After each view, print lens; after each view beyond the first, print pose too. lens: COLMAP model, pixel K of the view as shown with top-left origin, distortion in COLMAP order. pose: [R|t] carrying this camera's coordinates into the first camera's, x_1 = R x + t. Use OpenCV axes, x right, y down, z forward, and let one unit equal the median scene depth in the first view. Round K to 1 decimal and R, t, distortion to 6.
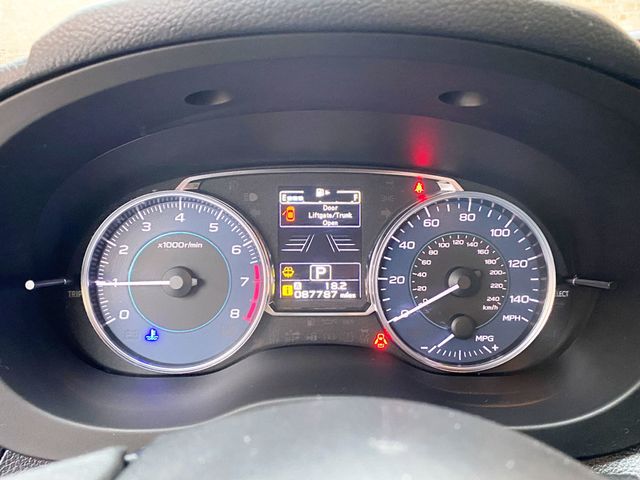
lens RADIAL K [[638.1, 0, 312.4], [0, 638.1, 234.2], [0, 0, 1]] dist [0.096349, -0.227494]
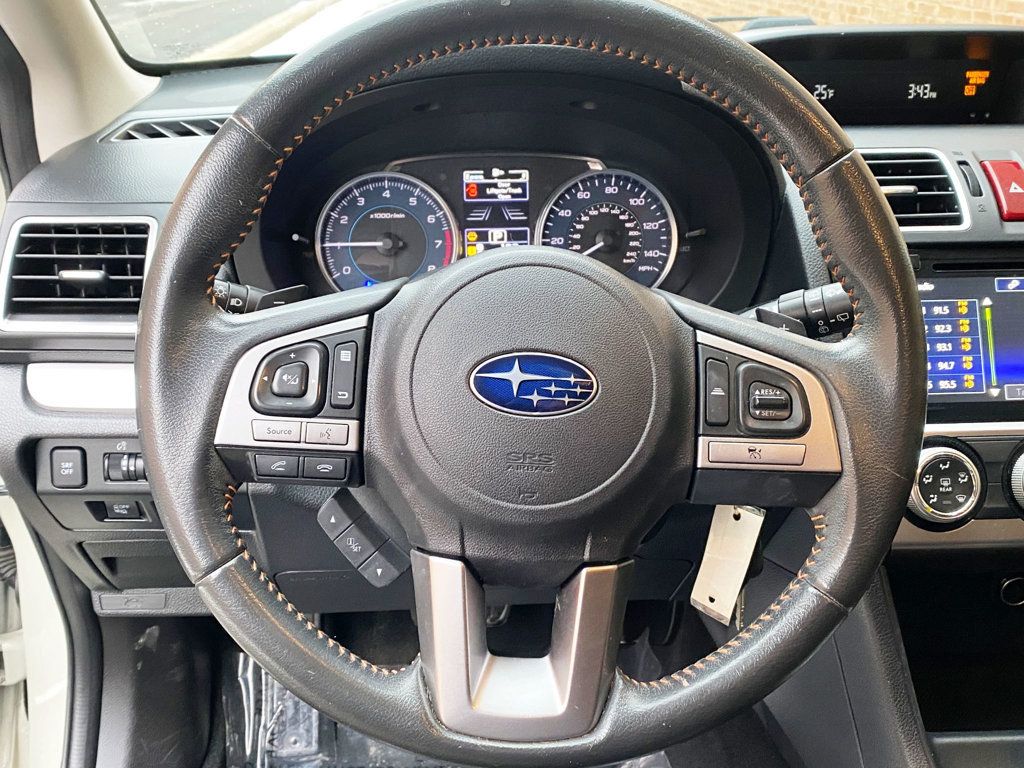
lens RADIAL K [[1020.9, 0, 499.9], [0, 1020.9, 374.7], [0, 0, 1]] dist [0.096349, -0.227494]
pose [[0.999256, -0.022571, 0.031267, -0.052738], [0.019098, 0.994050, 0.107236, 0.116259], [-0.033502, -0.106559, 0.993742, -1.062765]]
